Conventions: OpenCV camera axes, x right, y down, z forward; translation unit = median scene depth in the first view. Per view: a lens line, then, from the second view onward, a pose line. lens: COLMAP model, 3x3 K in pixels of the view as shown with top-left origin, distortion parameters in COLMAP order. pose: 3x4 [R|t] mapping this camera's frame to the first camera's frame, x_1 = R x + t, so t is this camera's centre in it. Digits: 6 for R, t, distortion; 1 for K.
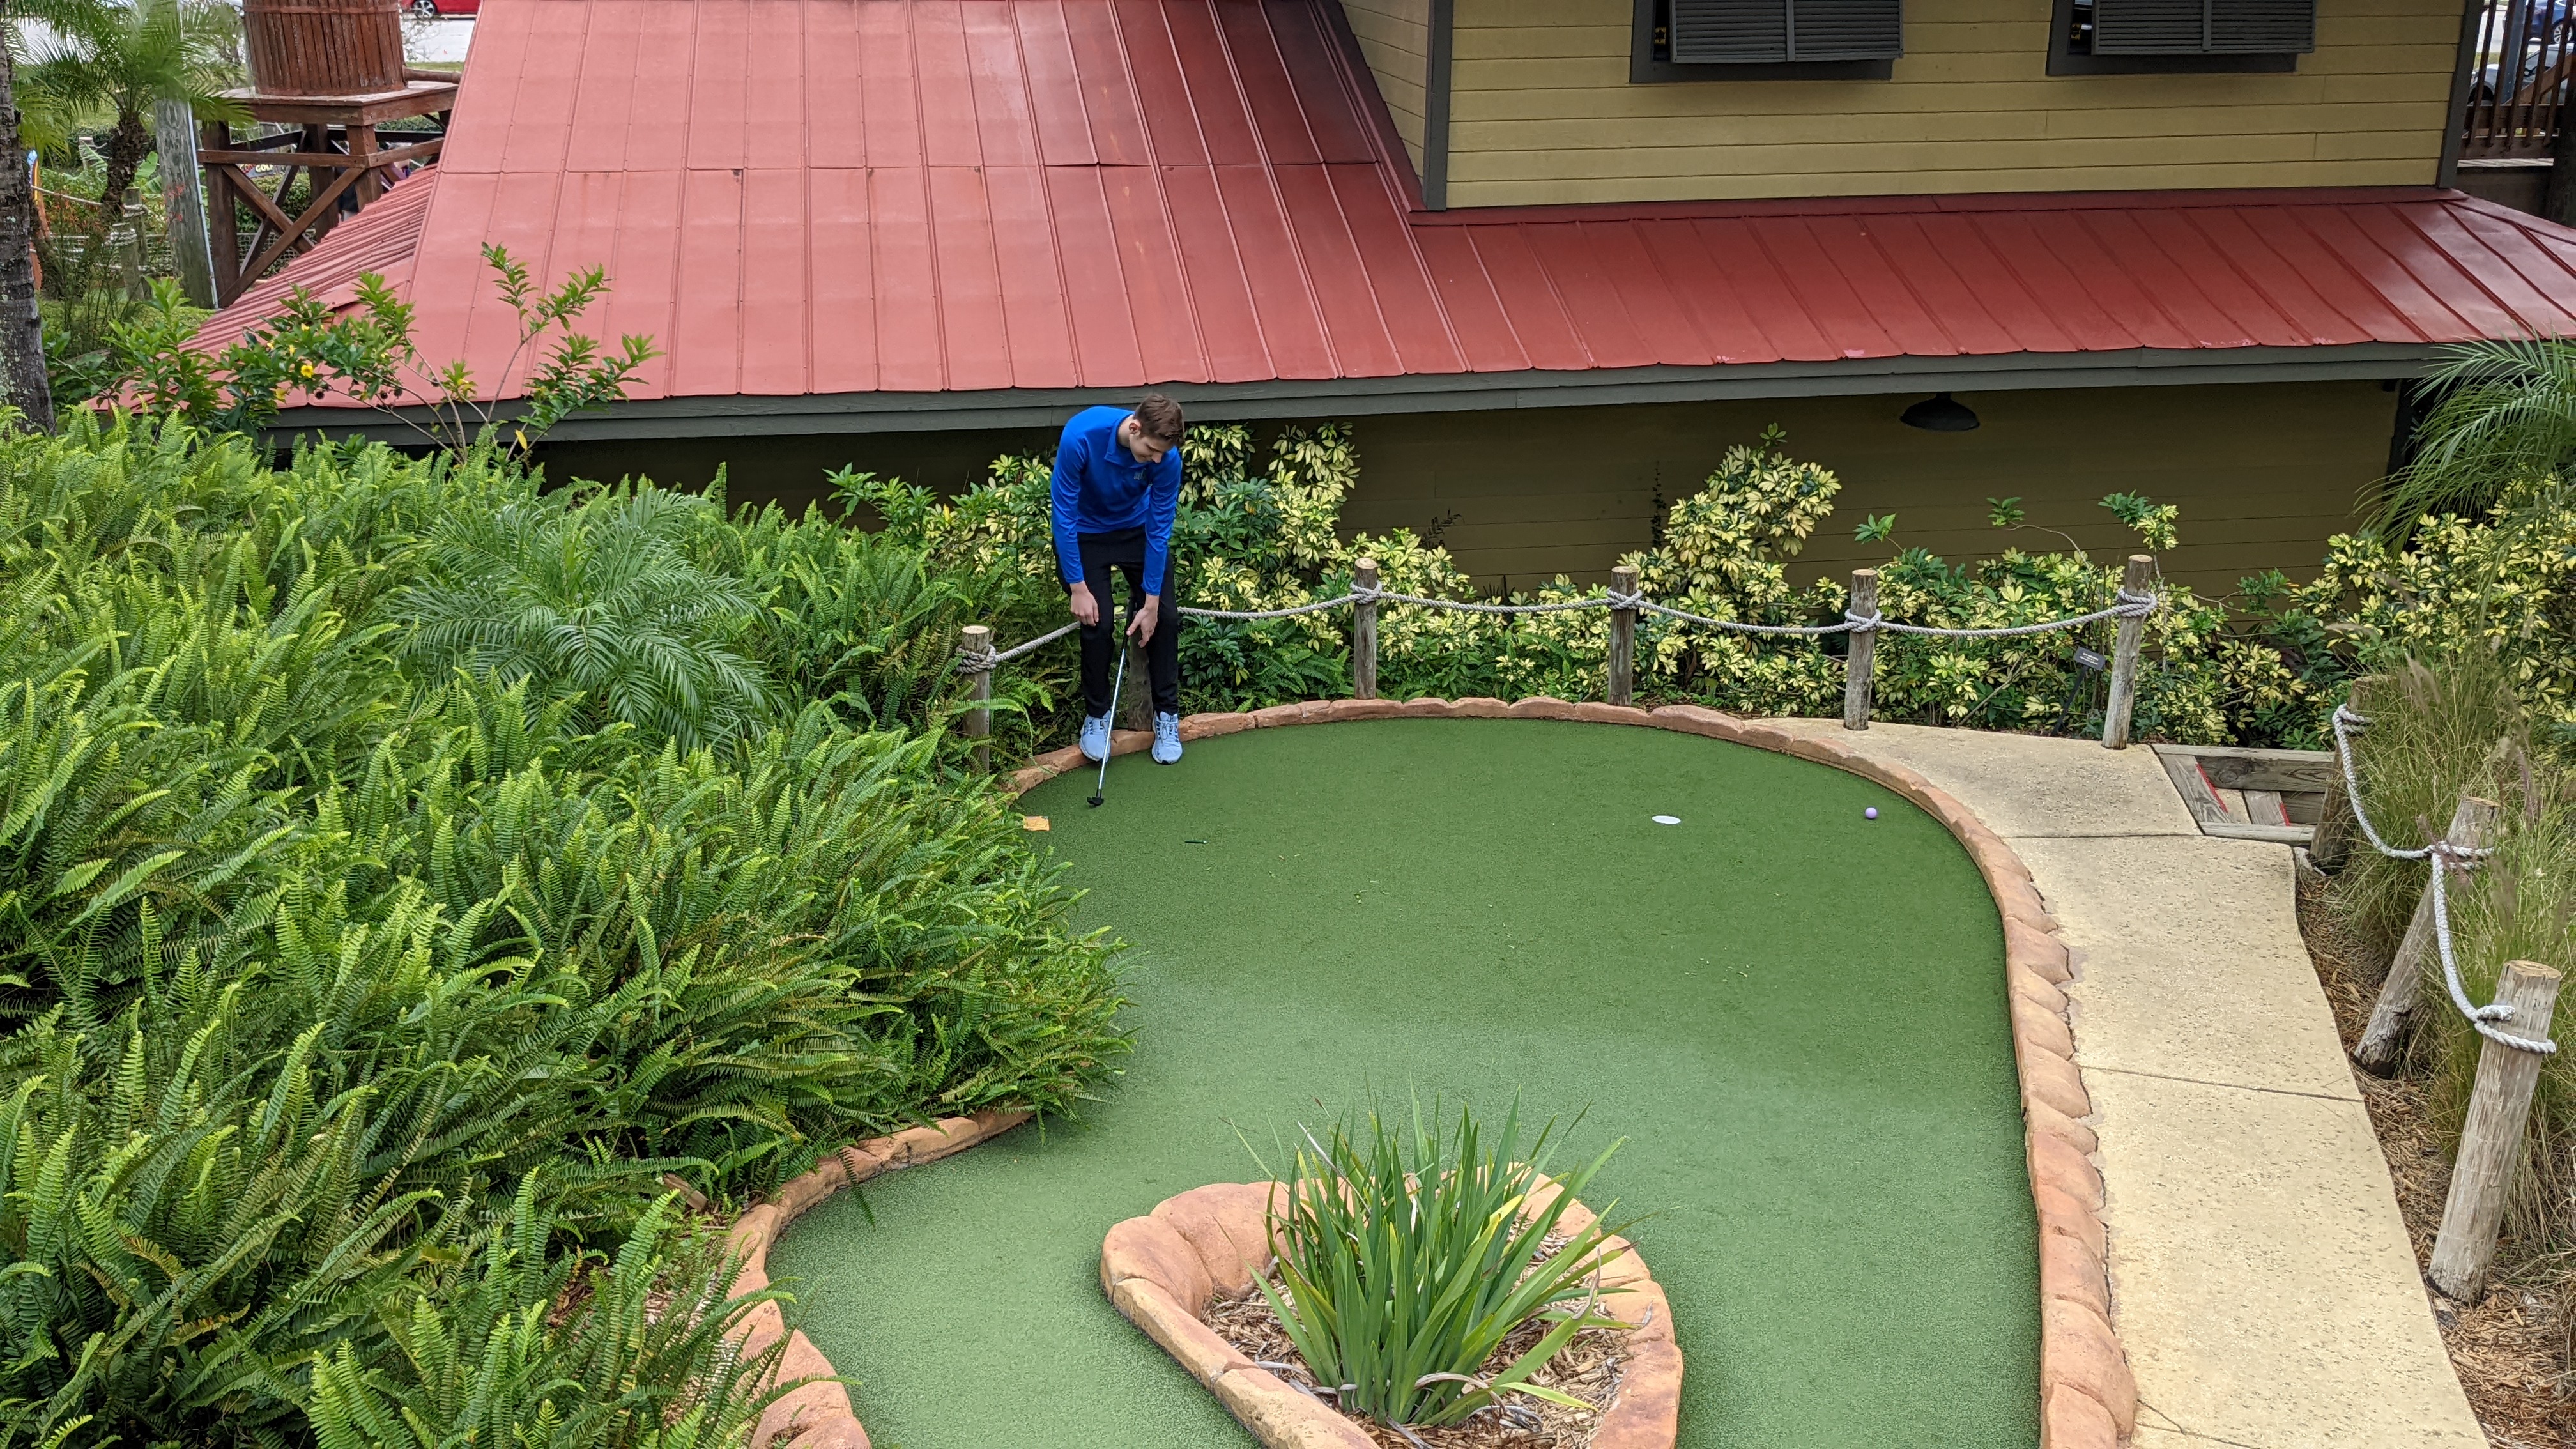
lens RADIAL K [[2325.9, 0, 1288.0], [0, 2325.9, 724.5], [0, 0, 1]] dist [0.085365, -0.151429]
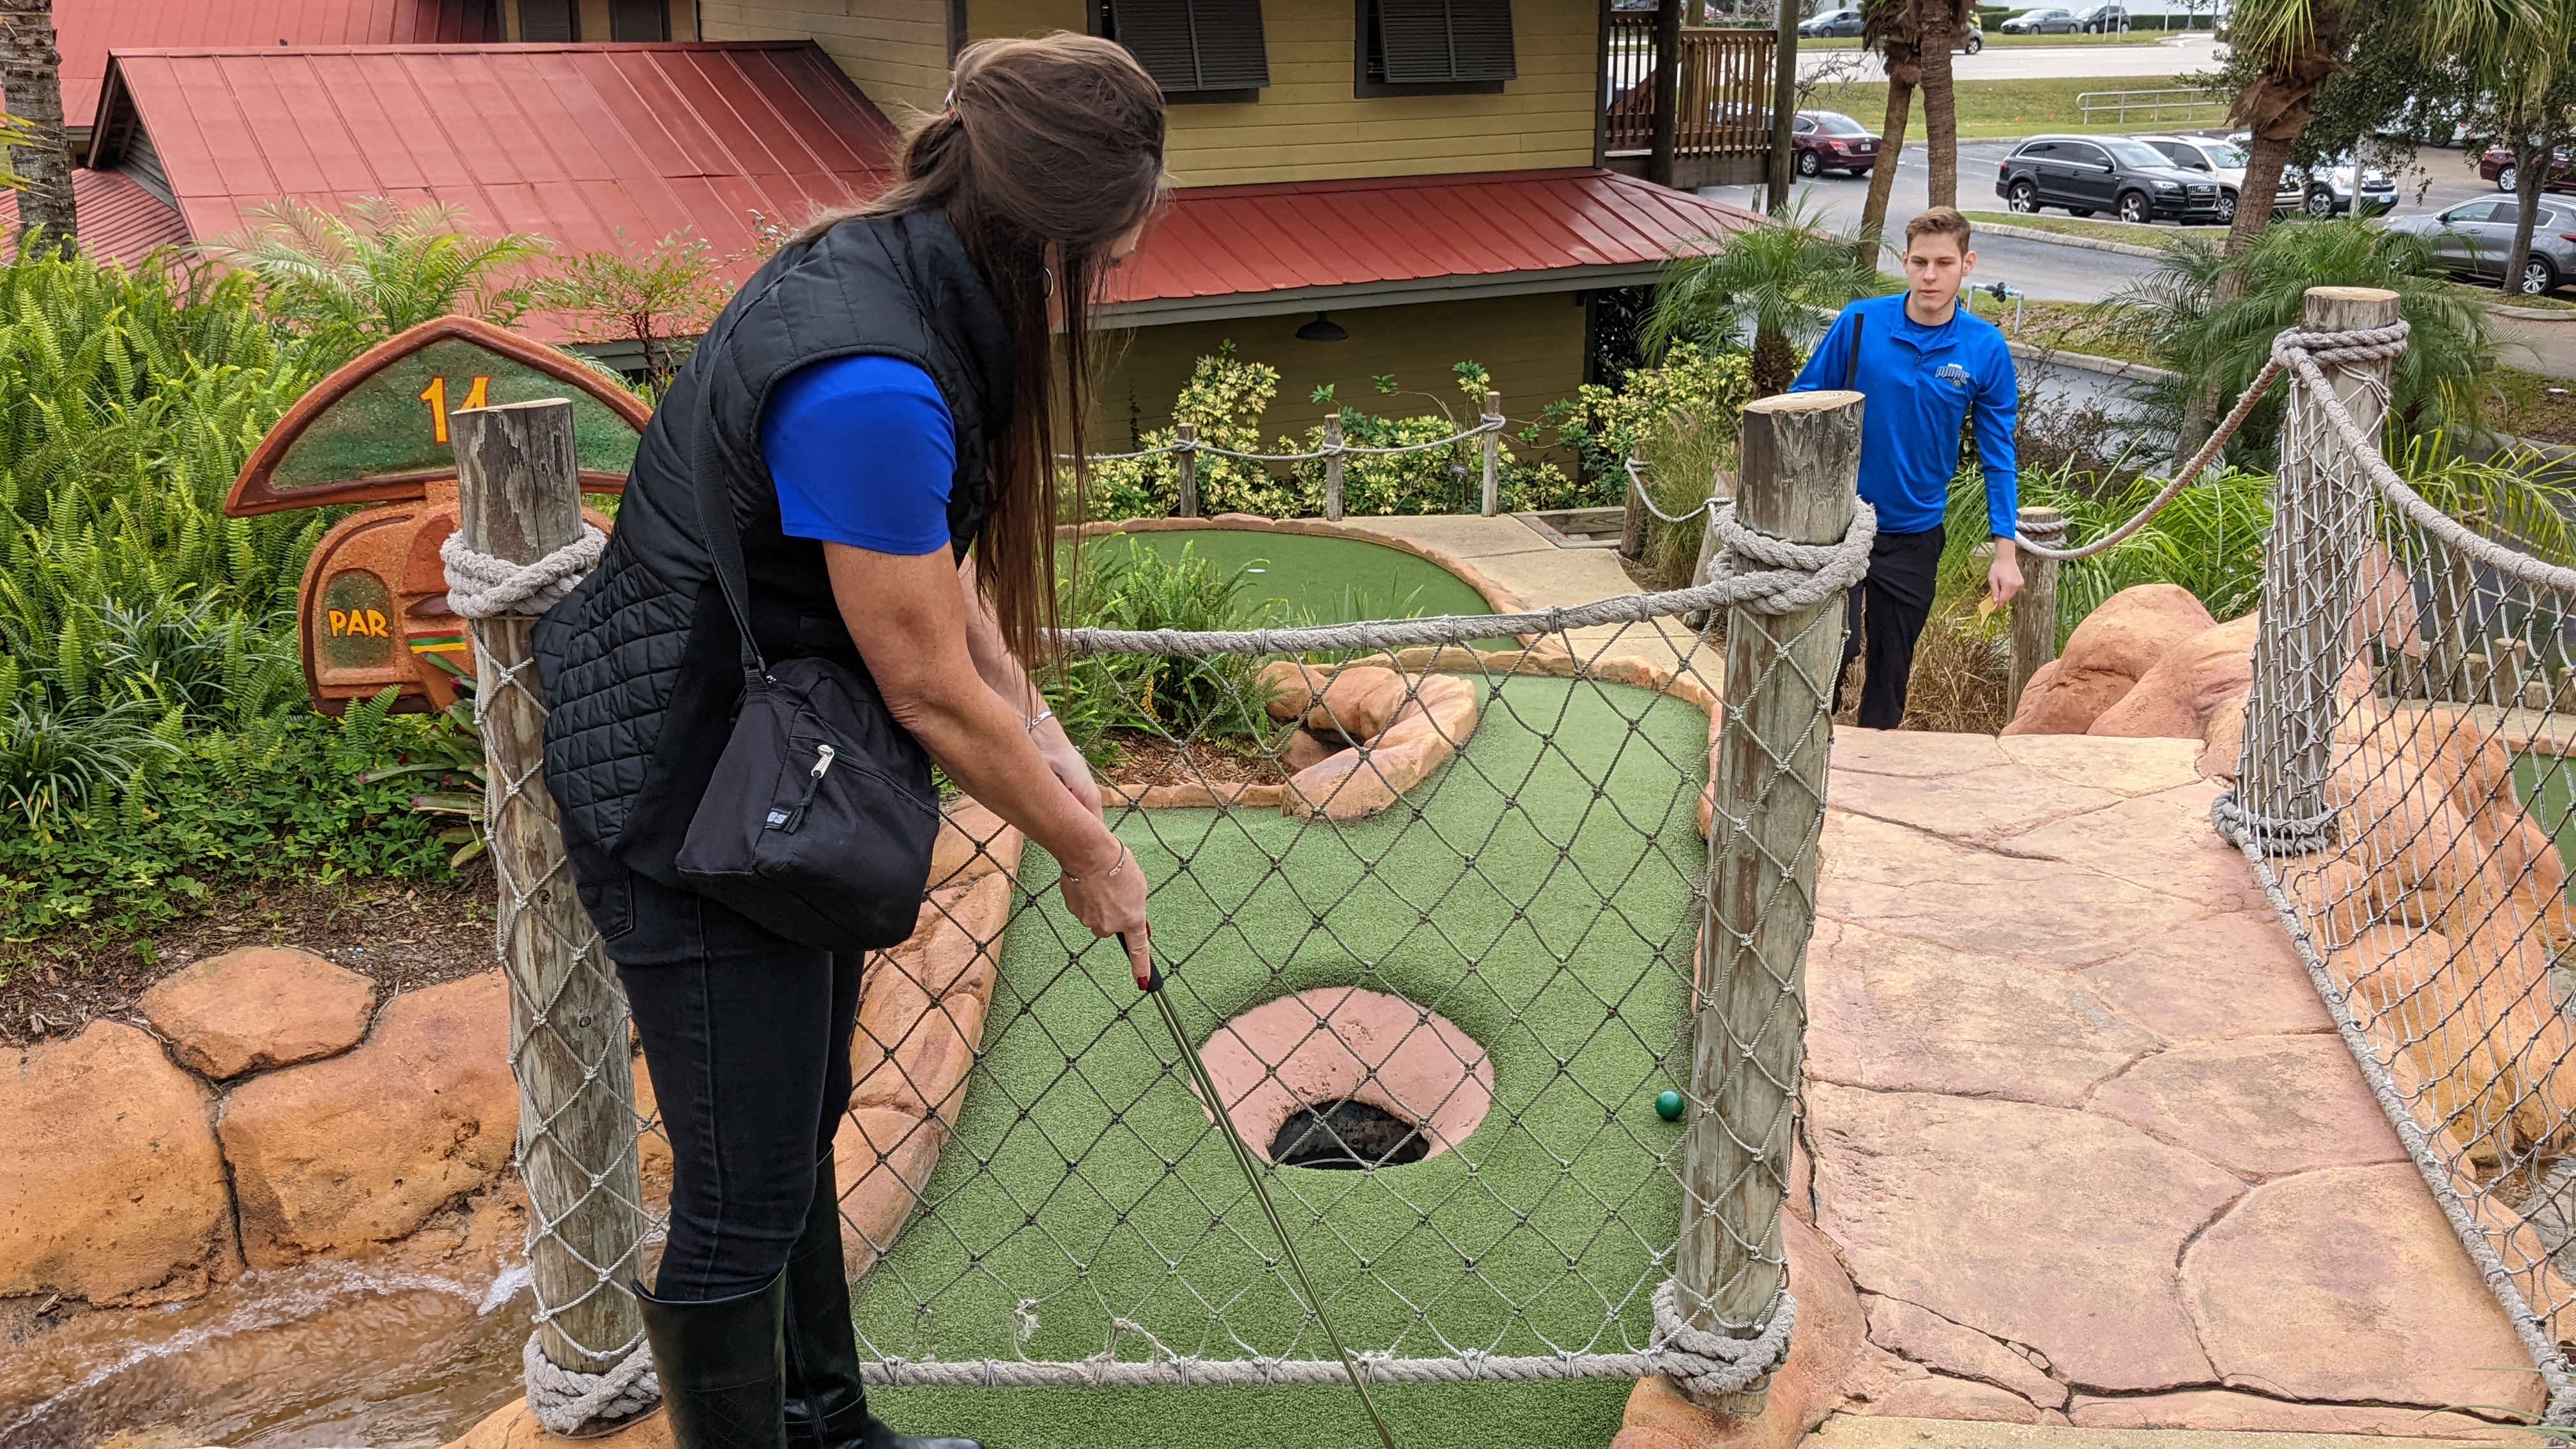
lens RADIAL K [[2325.9, 0, 1288.0], [0, 2325.9, 724.5], [0, 0, 1]] dist [0.085365, -0.151429]
pose [[0.928858, -0.115523, 0.351963, -0.291532], [0.123370, 0.992361, 0.000132, 0.112496], [-0.349289, 0.043299, 0.936014, -0.352769]]
